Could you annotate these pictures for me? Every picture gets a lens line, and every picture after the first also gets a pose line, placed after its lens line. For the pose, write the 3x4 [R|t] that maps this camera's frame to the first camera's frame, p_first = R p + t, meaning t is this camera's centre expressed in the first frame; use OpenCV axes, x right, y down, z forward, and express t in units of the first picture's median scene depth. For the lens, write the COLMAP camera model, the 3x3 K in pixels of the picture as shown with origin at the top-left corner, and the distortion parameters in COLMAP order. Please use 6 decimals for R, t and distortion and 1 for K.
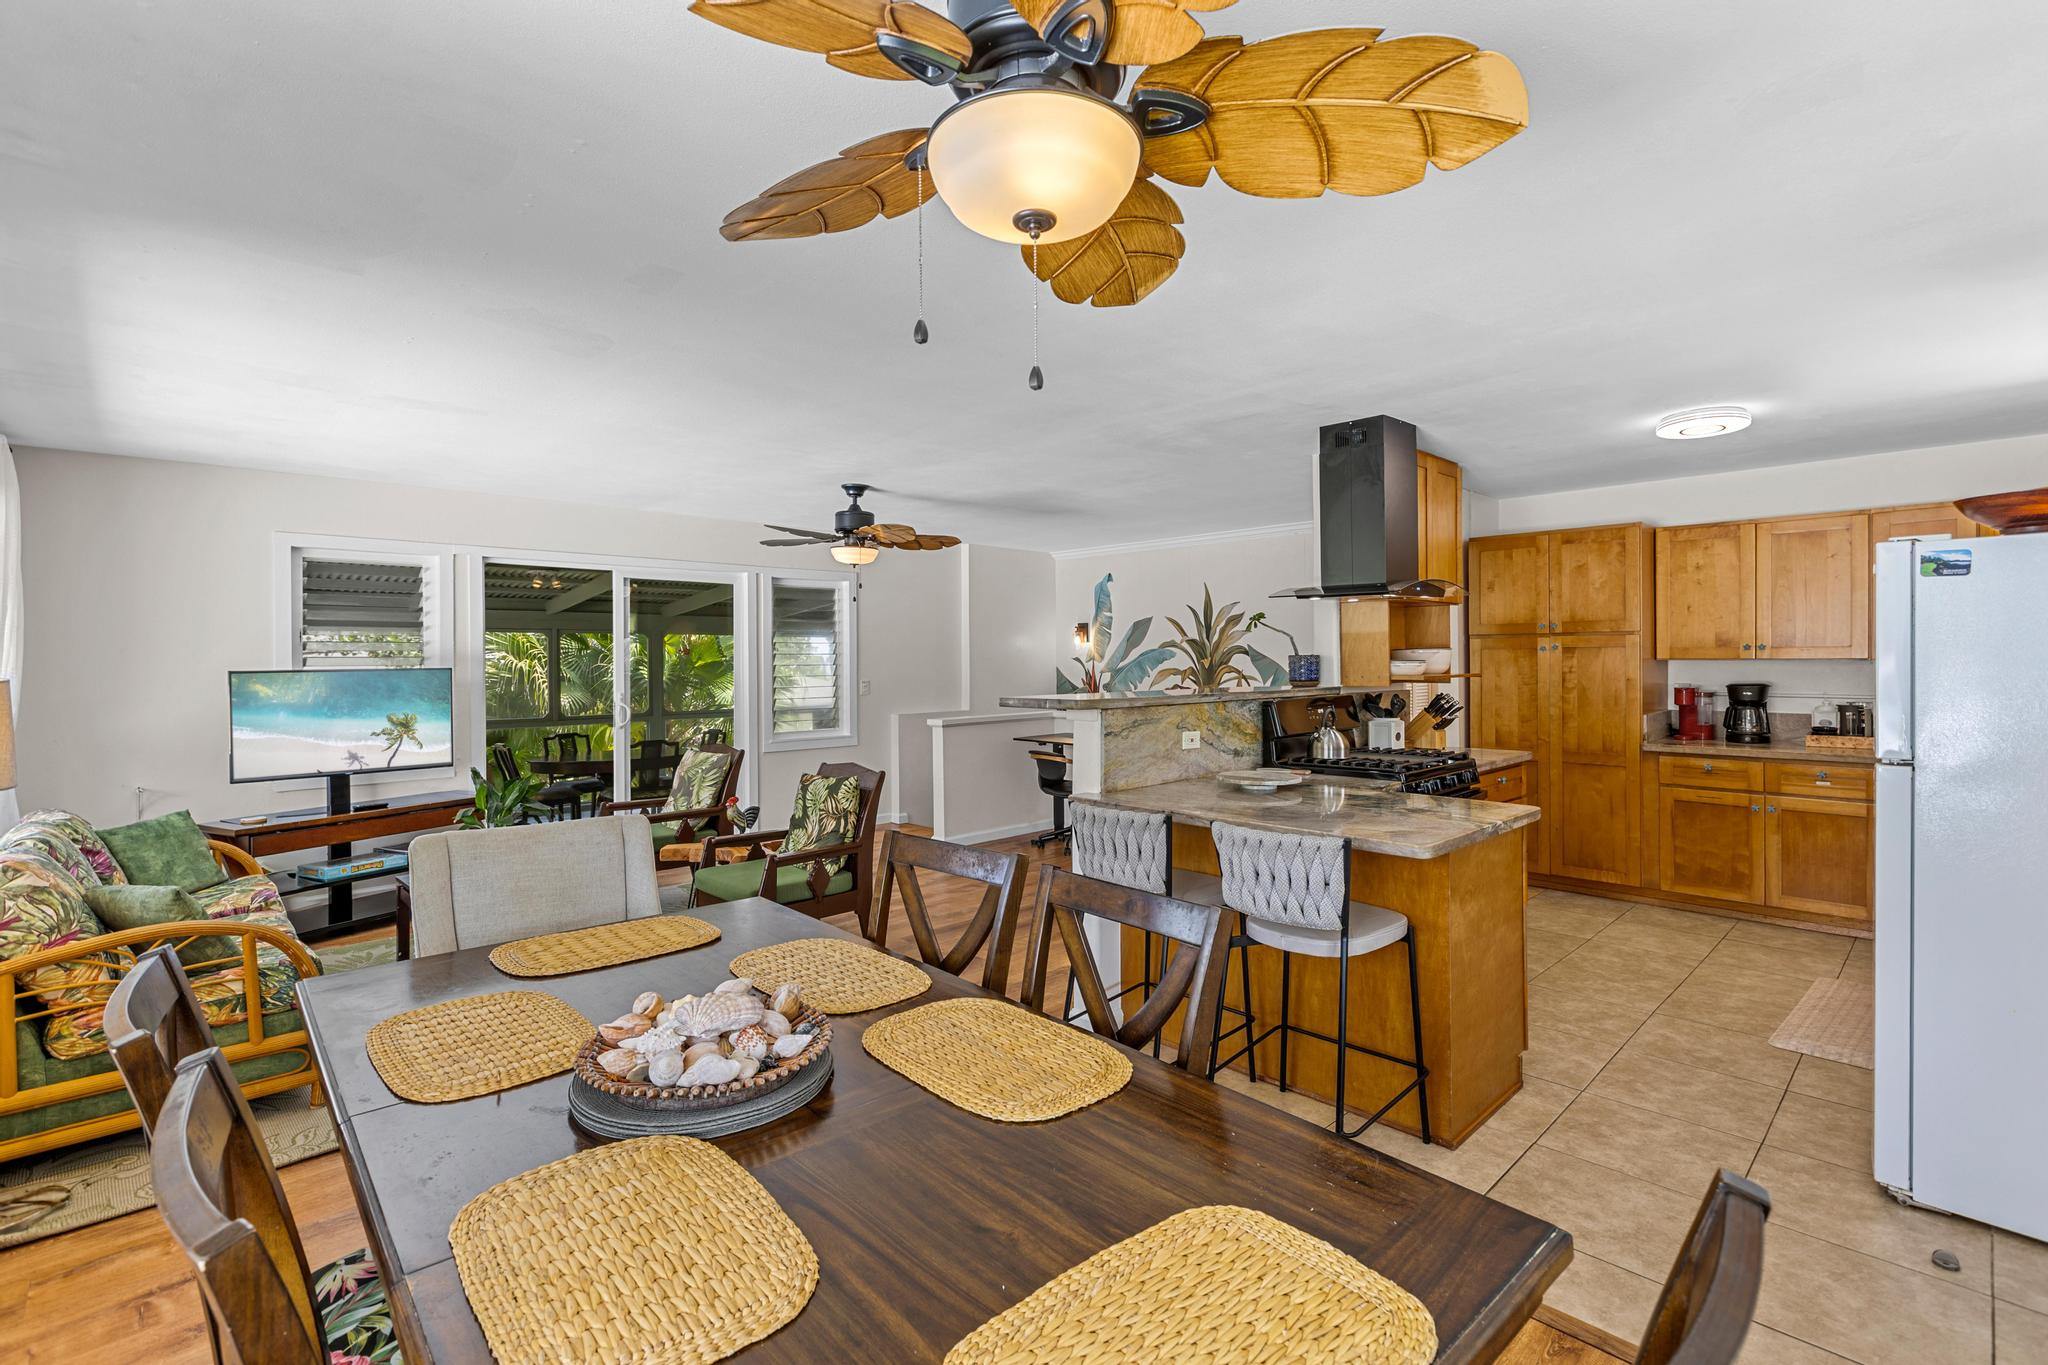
lens RADIAL K [[914.5, 0, 1029.4], [0, 914.5, 665.2], [0, 0, 1]] dist [0.003090, -0.000774]
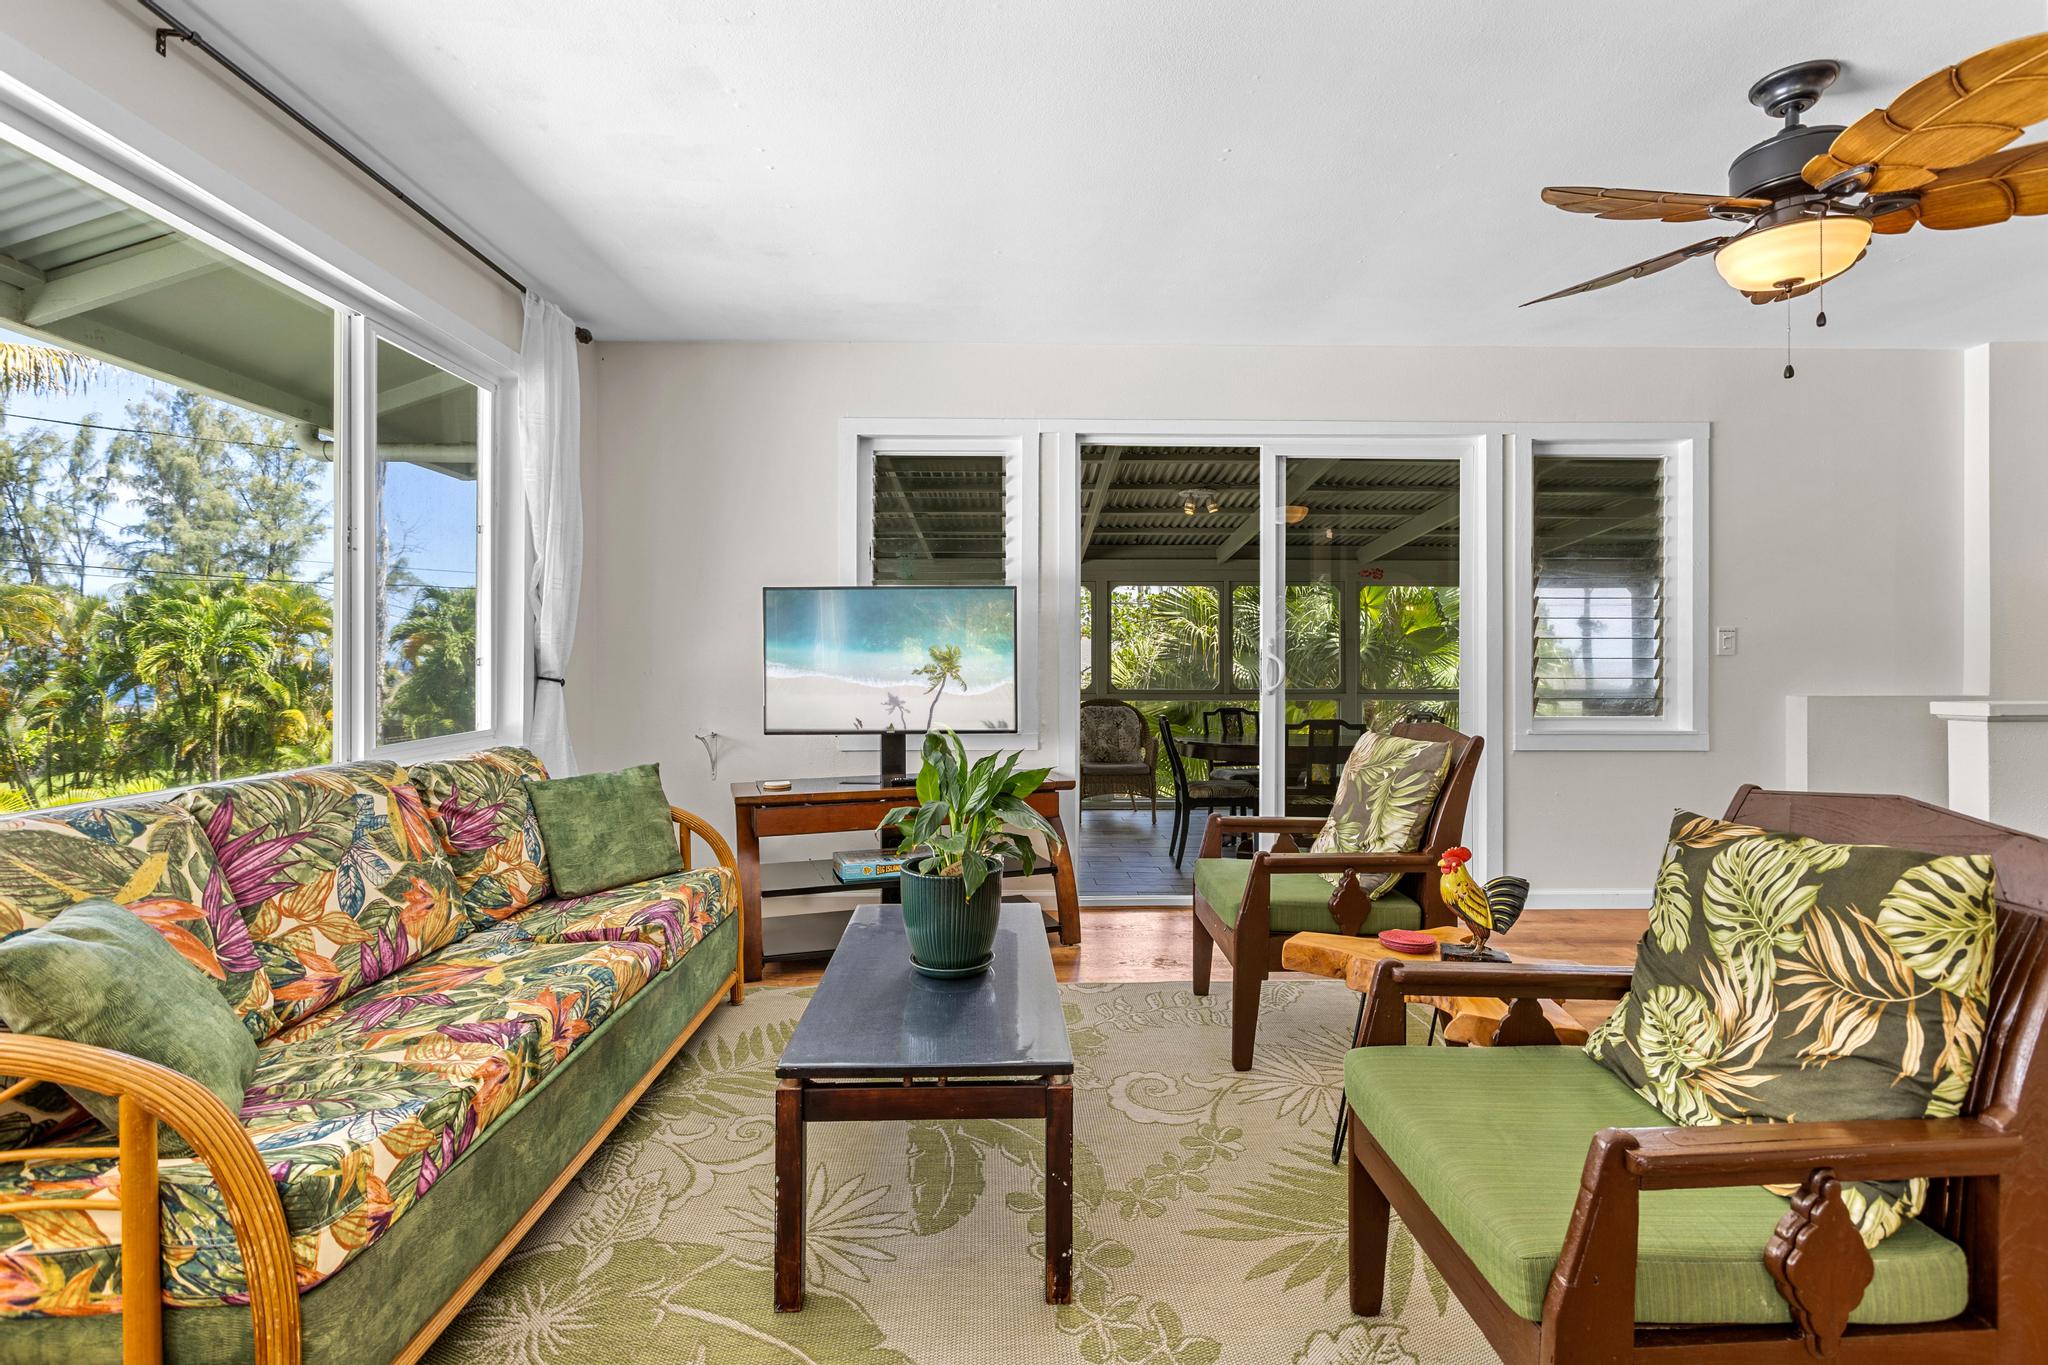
lens RADIAL K [[914.5, 0, 1016.7], [0, 914.5, 654.1], [0, 0, 1]] dist [0.003090, -0.000774]
pose [[0.723233, 0.002398, -0.690600, -0.182365], [-0.008348, 0.999951, -0.005271, 0.061454], [0.690553, 0.009577, 0.723218, 0.562311]]
